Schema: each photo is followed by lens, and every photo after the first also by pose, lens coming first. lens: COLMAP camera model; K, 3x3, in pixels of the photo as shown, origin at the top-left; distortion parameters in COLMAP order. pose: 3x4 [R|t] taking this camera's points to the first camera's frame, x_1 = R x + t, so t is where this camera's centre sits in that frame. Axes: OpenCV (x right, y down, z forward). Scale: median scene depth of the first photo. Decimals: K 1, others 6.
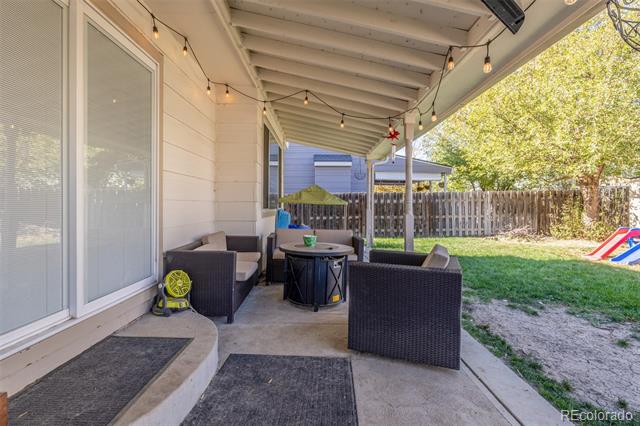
lens RADIAL K [[299.6, 0, 316.8], [0, 299.6, 209.8], [0, 0, 1]] dist [-0.002338, 0.000835]
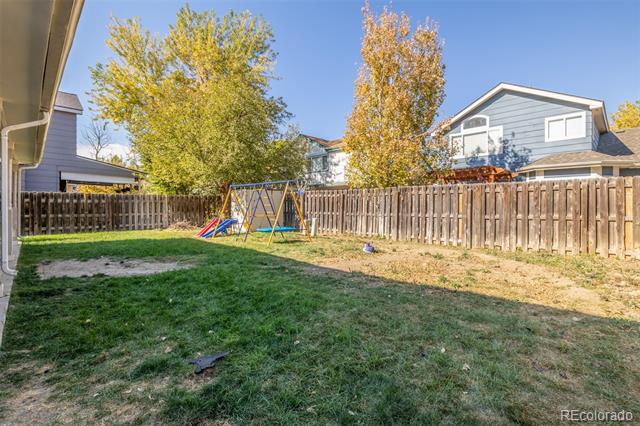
lens RADIAL K [[299.6, 0, 318.2], [0, 299.6, 206.7], [0, 0, 1]] dist [-0.002338, 0.000835]
pose [[0.722956, 0.003863, 0.690883, 0.170726], [0.004454, 0.999938, -0.010252, 0.008893], [-0.690880, 0.010489, 0.722894, -0.473386]]
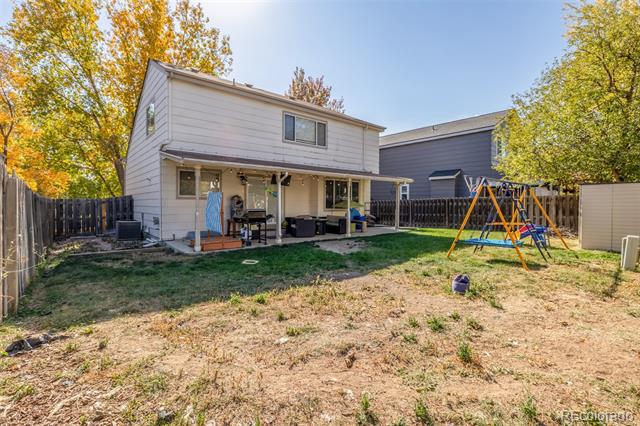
lens RADIAL K [[299.6, 0, 314.9], [0, 299.6, 213.6], [0, 0, 1]] dist [-0.002338, 0.000835]
pose [[0.632307, 0.026491, -0.774265, 1.016286], [-0.014345, 0.999644, 0.022487, -0.006830], [0.774585, -0.003112, 0.632462, -0.471369]]
